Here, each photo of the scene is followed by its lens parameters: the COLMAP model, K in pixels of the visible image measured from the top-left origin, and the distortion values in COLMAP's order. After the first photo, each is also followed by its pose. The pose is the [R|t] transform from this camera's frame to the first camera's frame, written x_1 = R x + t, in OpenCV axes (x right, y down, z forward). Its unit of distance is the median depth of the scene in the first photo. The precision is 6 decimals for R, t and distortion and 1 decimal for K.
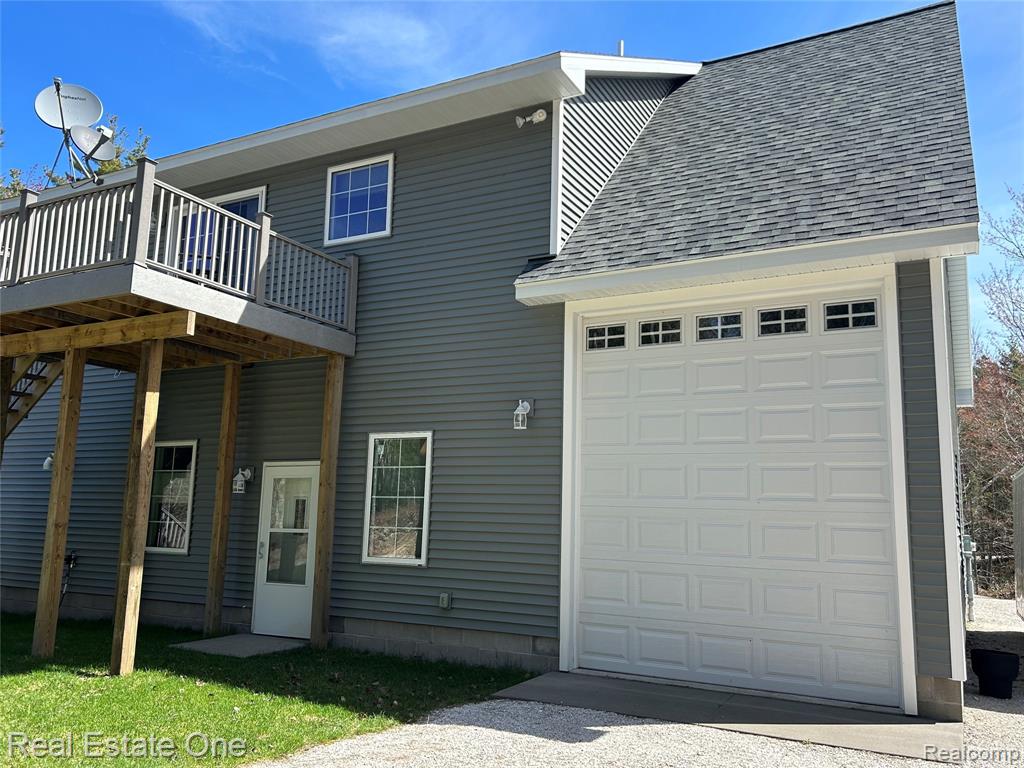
lens RADIAL K [[828.4, 0, 512.0], [0, 828.4, 384.0], [0, 0, 1]] dist [0.143589, -0.233737]
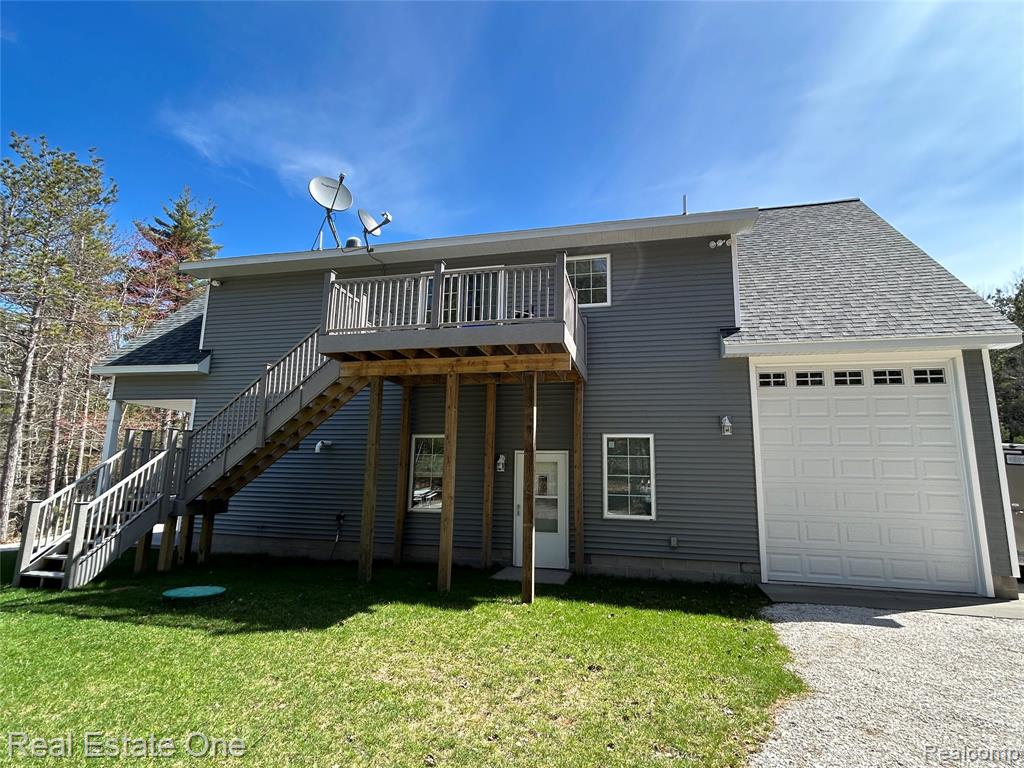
lens RADIAL K [[526.7, 0, 512.0], [0, 526.7, 384.0], [0, 0, 1]] dist [0.003204, 0.000494]
pose [[0.967471, 0.037946, 0.250121, -0.631854], [-0.036199, 0.999277, -0.011582, -0.016573], [-0.250380, 0.002151, 0.968145, 0.111030]]
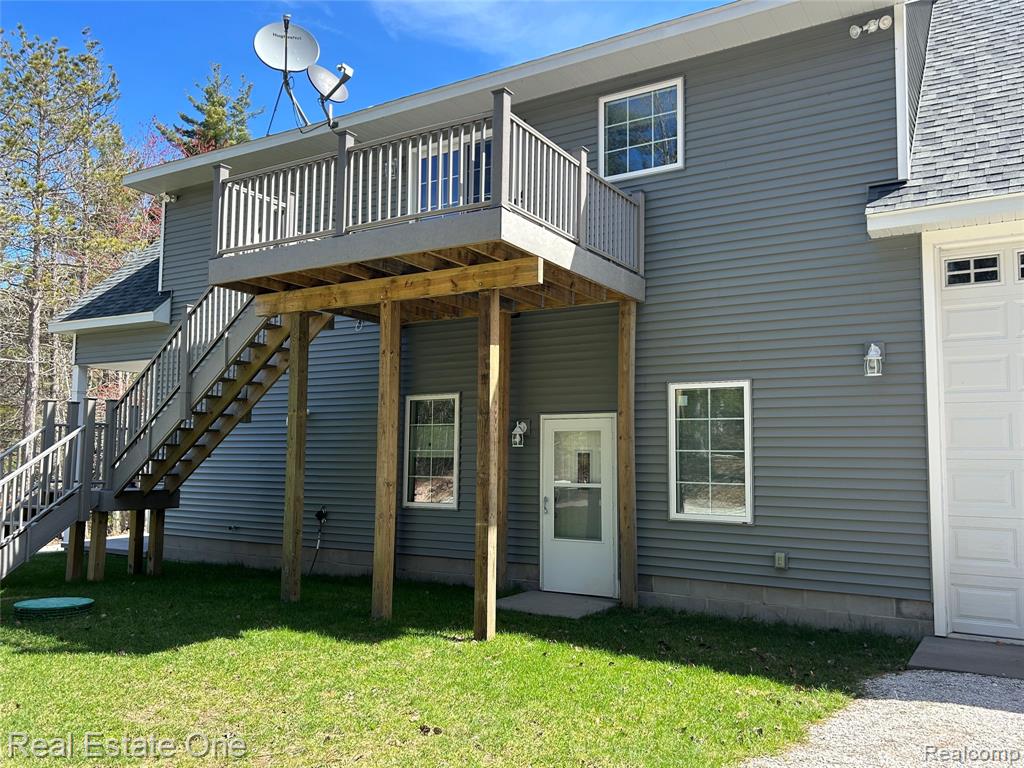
lens RADIAL K [[829.3, 0, 512.0], [0, 829.3, 384.0], [0, 0, 1]] dist [0.089229, -0.104714]
pose [[0.998287, -0.020182, -0.054908, -0.323031], [0.023847, 0.997472, 0.066940, -0.007659], [0.053418, -0.068134, 0.996245, 0.062272]]
